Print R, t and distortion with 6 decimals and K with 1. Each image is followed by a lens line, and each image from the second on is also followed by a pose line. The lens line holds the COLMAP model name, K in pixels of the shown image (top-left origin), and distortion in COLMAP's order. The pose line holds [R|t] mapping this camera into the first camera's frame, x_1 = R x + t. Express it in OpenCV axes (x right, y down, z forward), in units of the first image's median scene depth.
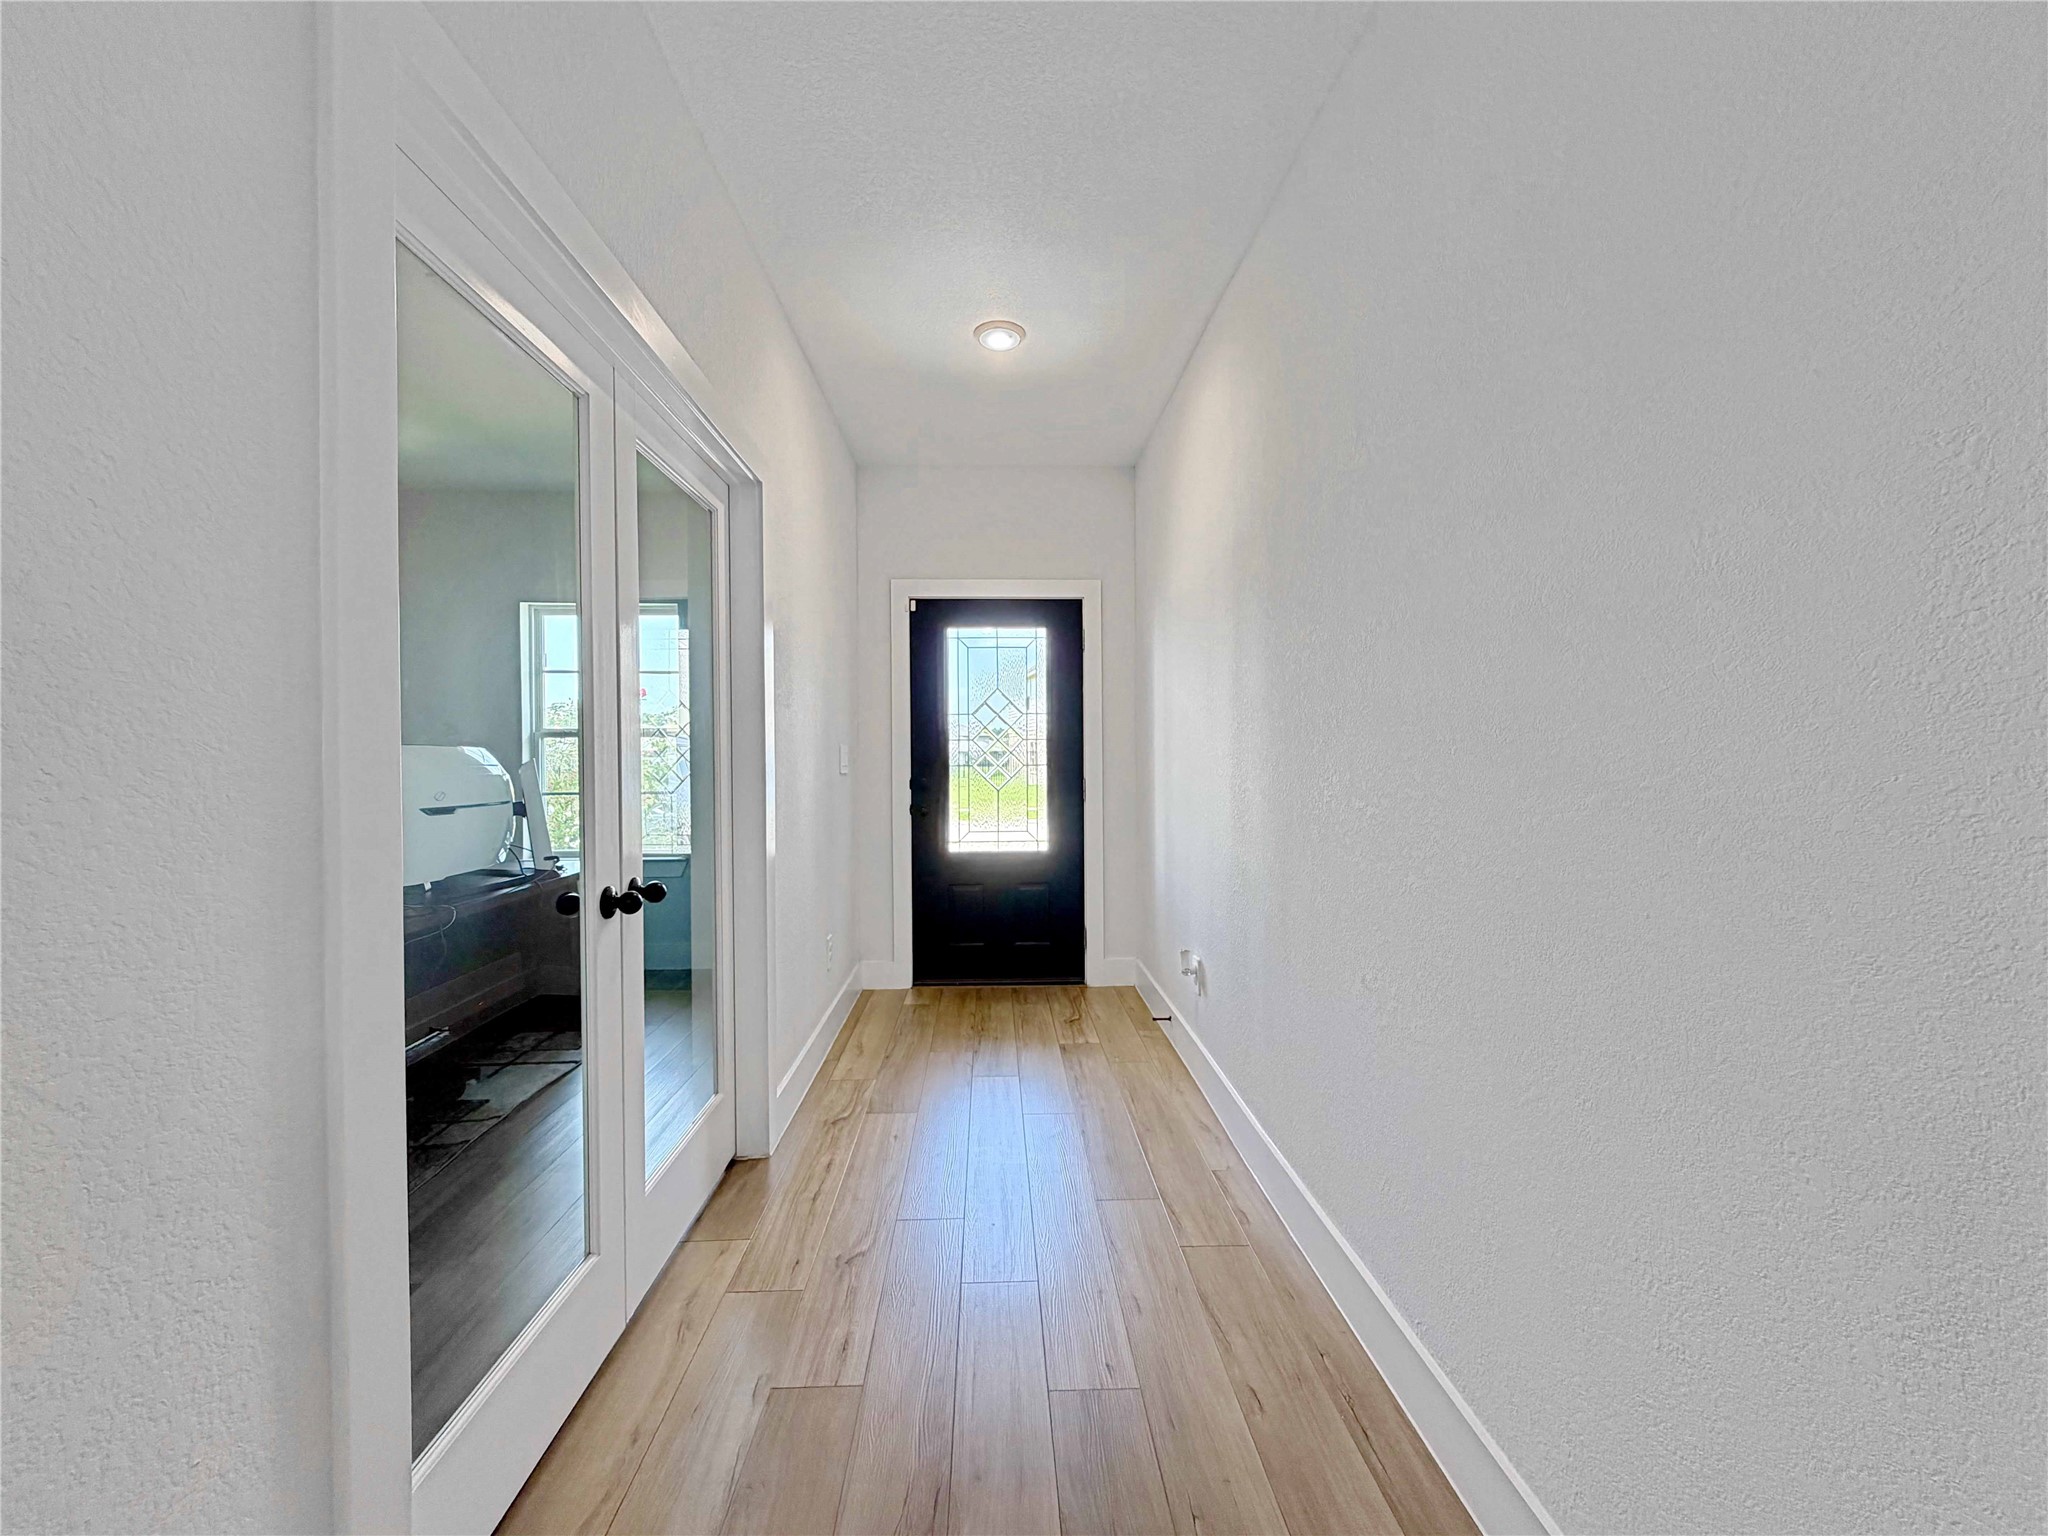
lens RADIAL K [[829.8, 0, 1022.1], [0, 829.8, 765.2], [0, 0, 1]] dist [-0.003051, 0.001229]
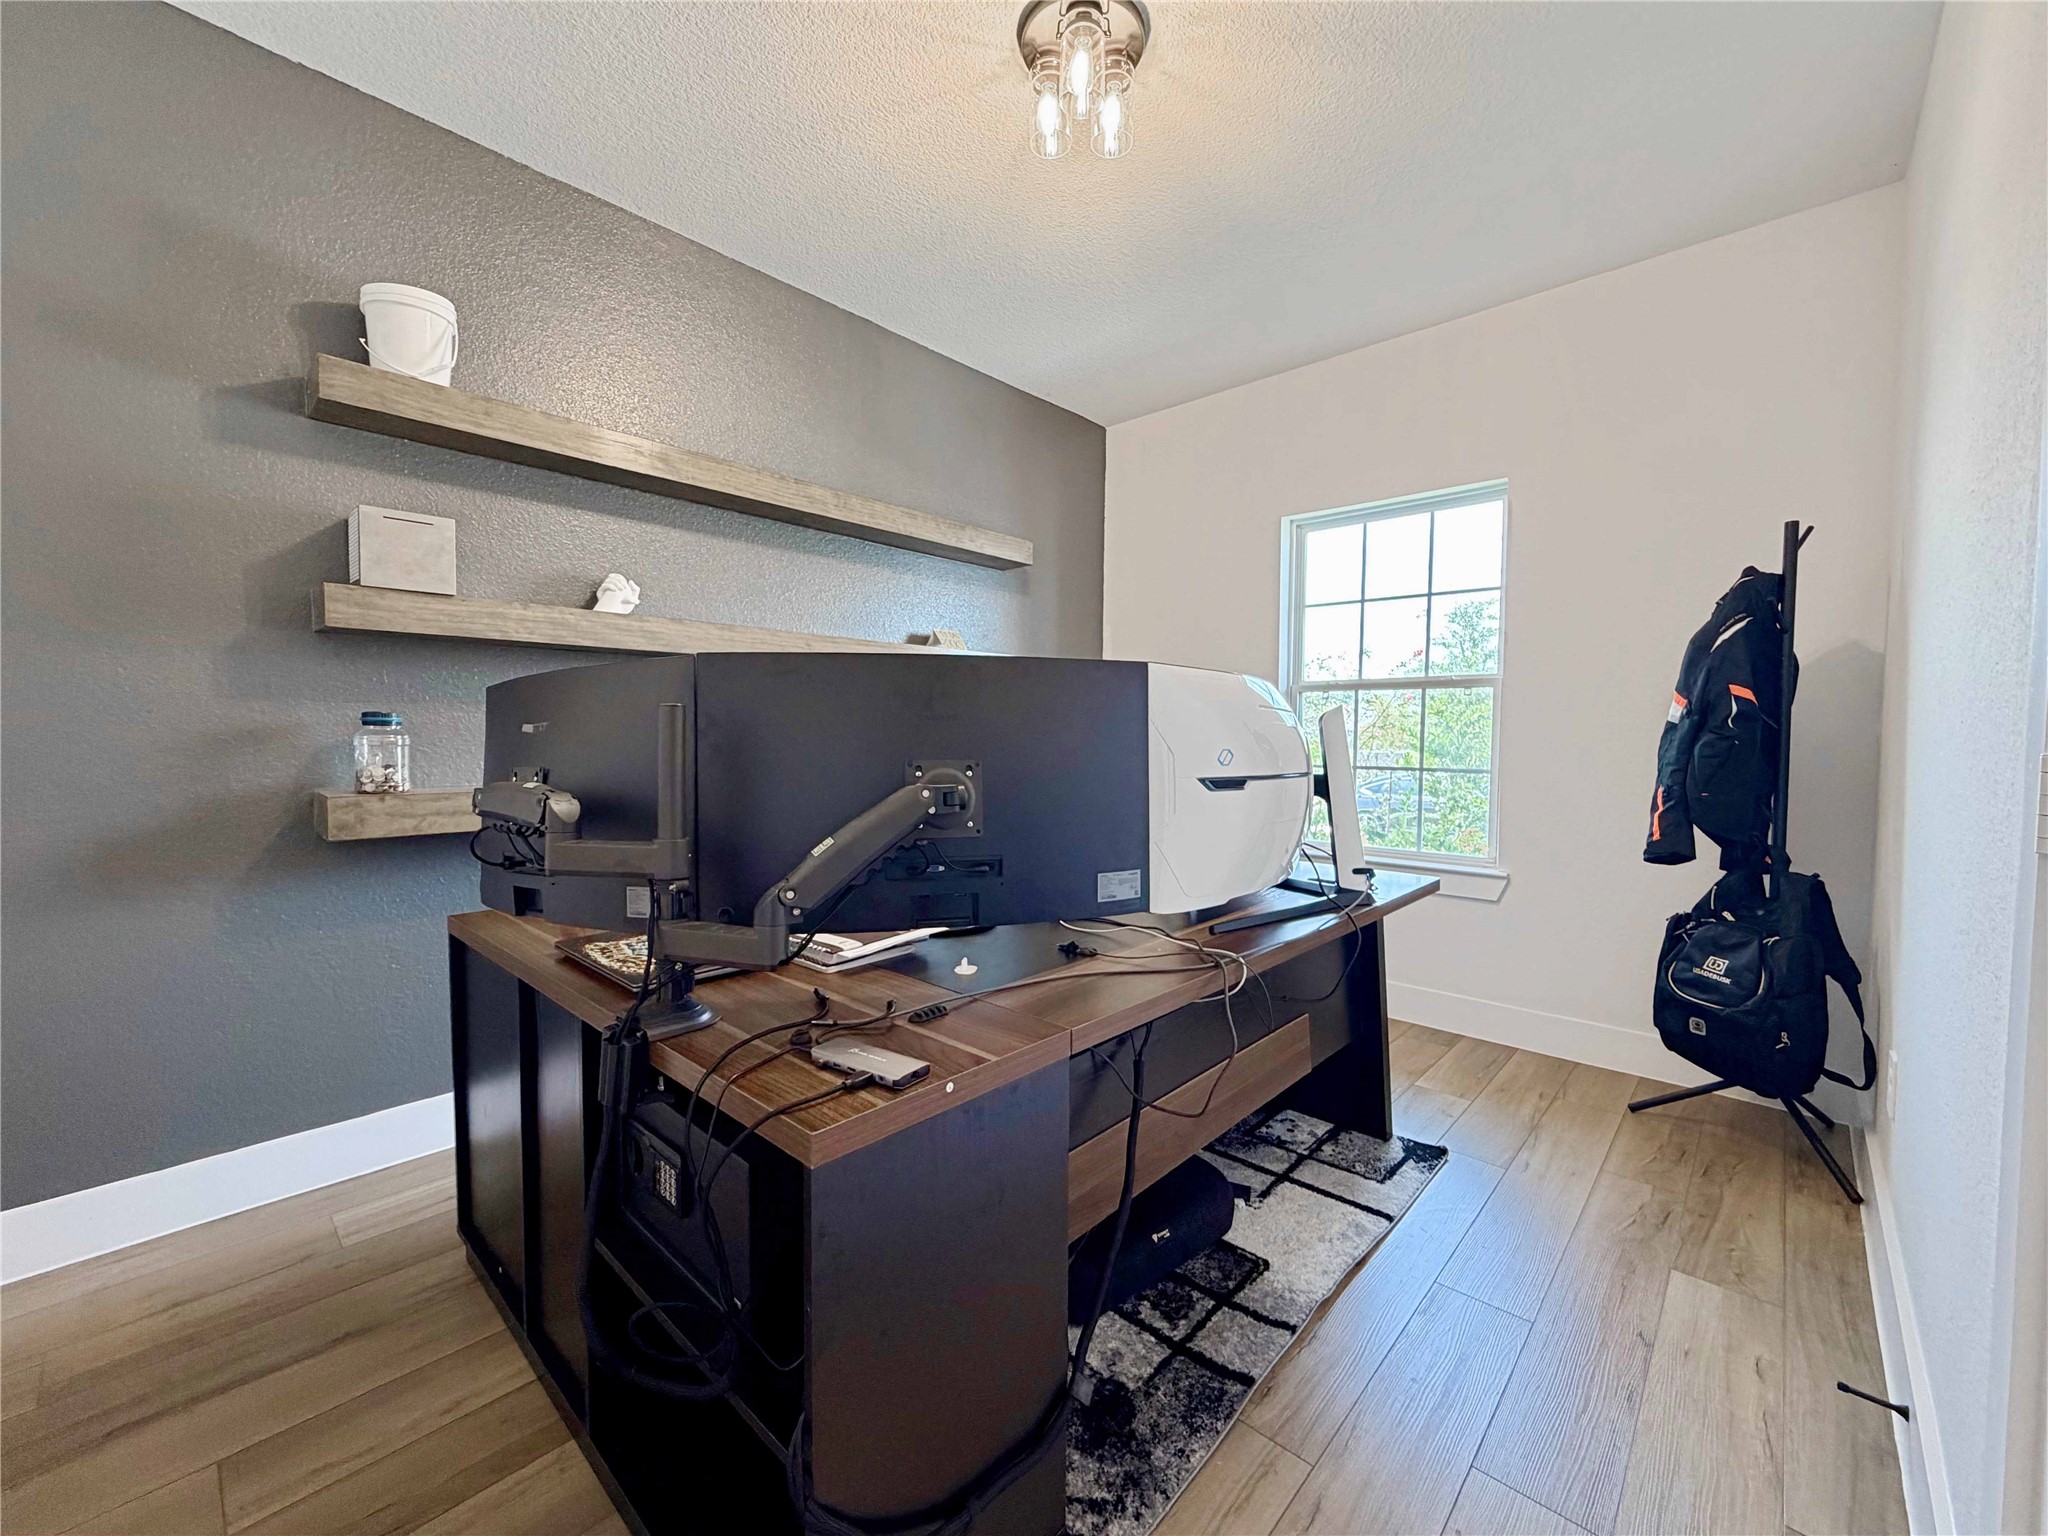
lens RADIAL K [[829.8, 0, 1018.8], [0, 829.8, 769.6], [0, 0, 1]] dist [-0.003051, 0.001229]
pose [[0.709943, 0.035995, -0.703339, -0.384597], [-0.019269, 0.999312, 0.031692, 0.029246], [0.703996, -0.008947, 0.710148, 0.473052]]
